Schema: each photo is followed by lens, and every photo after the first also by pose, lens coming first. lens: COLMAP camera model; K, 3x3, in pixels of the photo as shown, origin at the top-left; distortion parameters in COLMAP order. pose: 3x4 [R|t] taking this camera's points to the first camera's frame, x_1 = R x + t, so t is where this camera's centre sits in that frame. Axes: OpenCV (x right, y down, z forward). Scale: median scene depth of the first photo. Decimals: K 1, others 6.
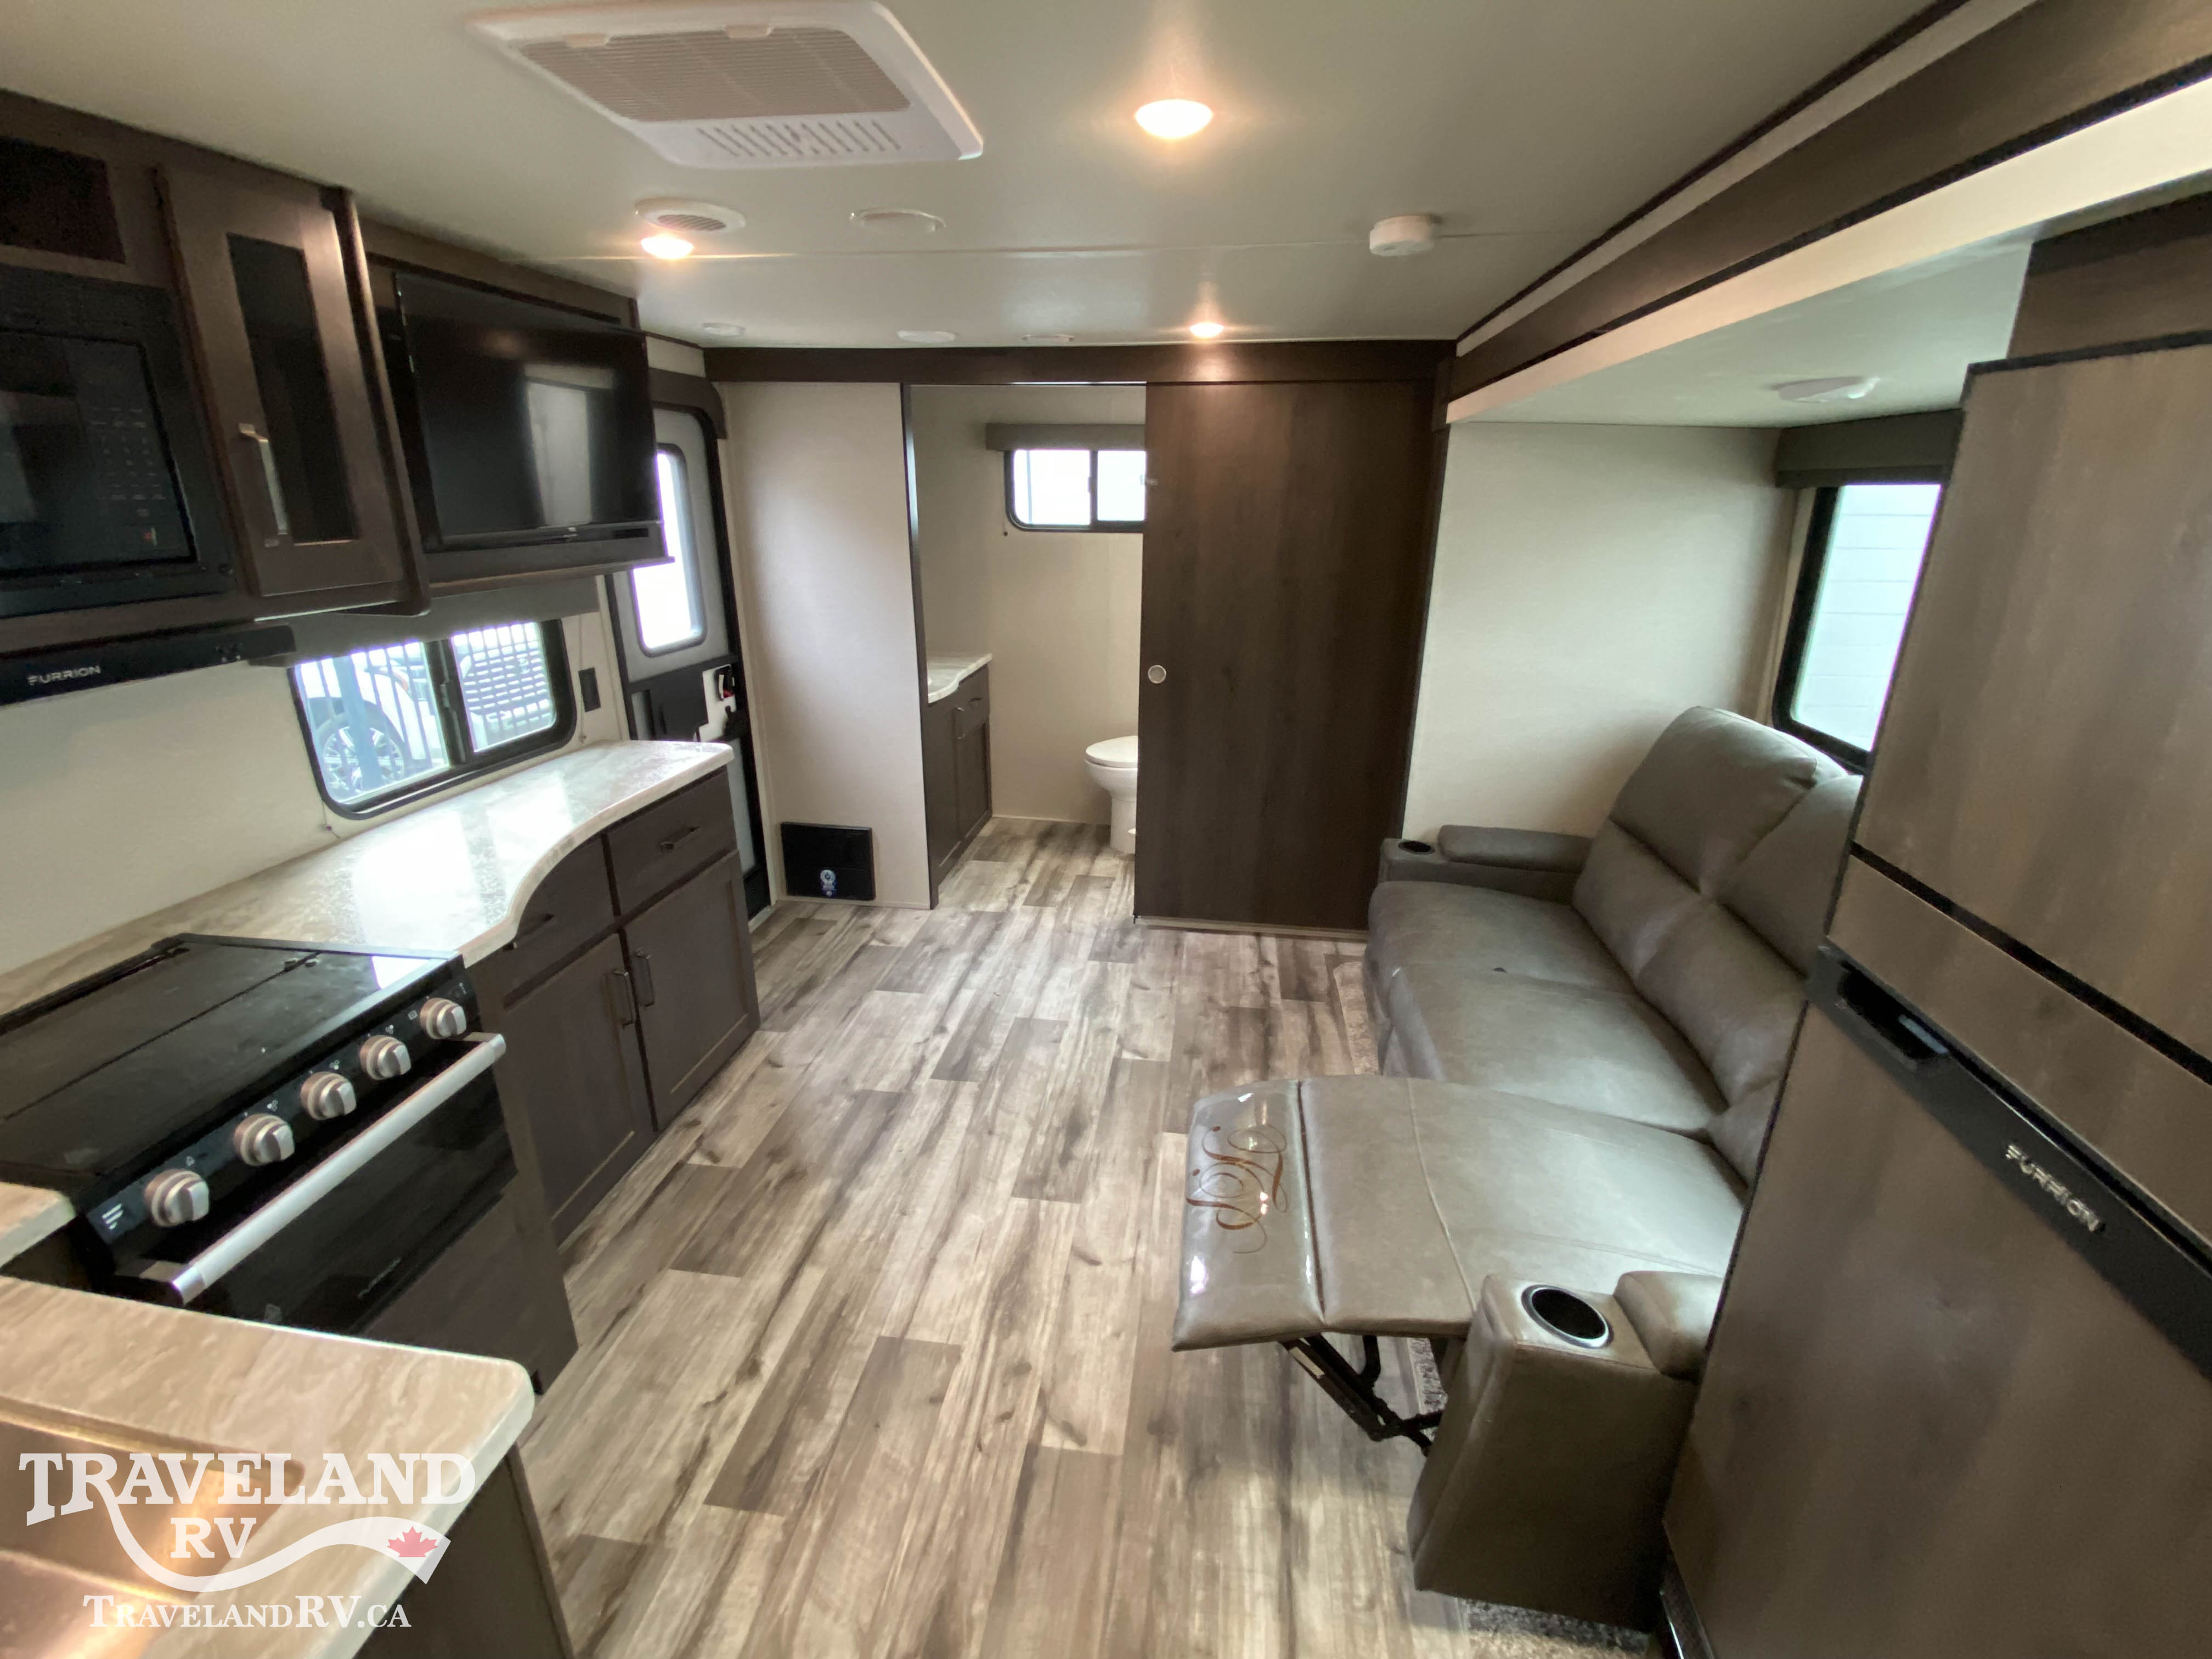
lens RADIAL K [[973.4, 0, 1095.2], [0, 973.4, 822.4], [0, 0, 1]] dist [0.020958, -0.019385]
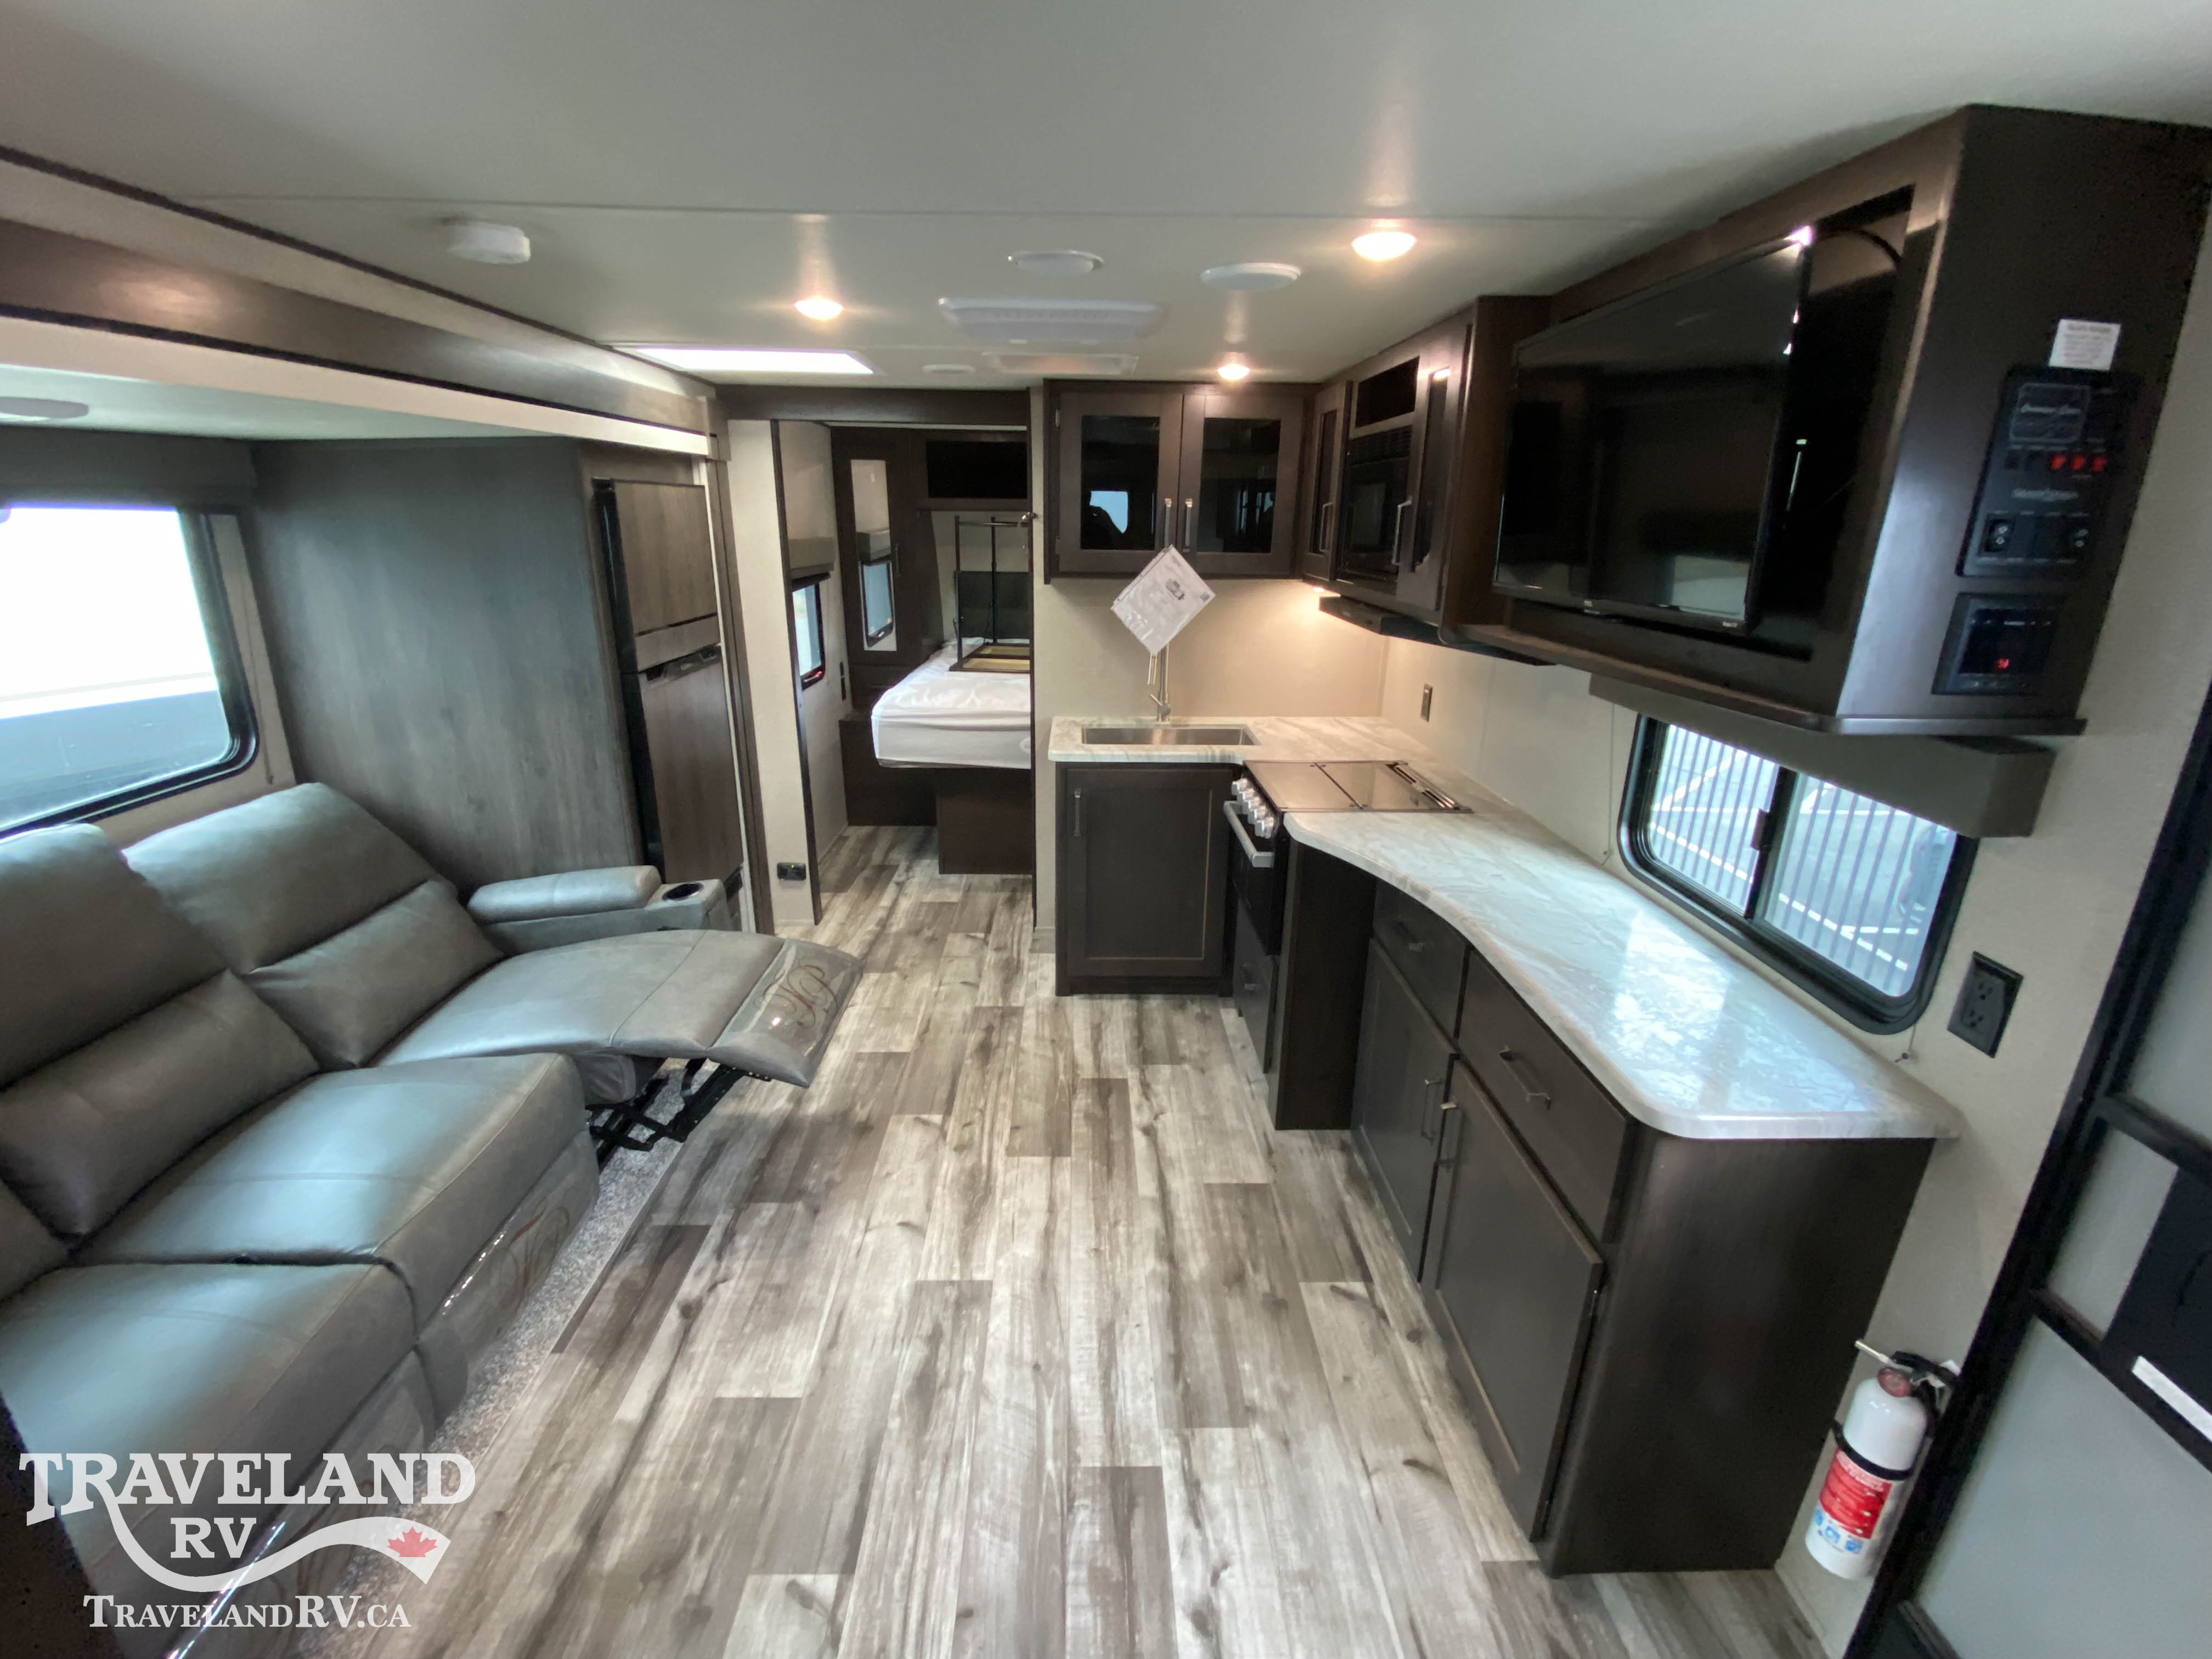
lens RADIAL K [[959.6, 0, 1100.0], [0, 959.6, 812.5], [0, 0, 1]] dist [0.033993, -0.025996]
pose [[-0.986297, 0.024334, -0.163177, -0.054563], [-0.076375, 0.809355, 0.582332, -0.596964], [0.146238, 0.586815, -0.796406, 1.698121]]
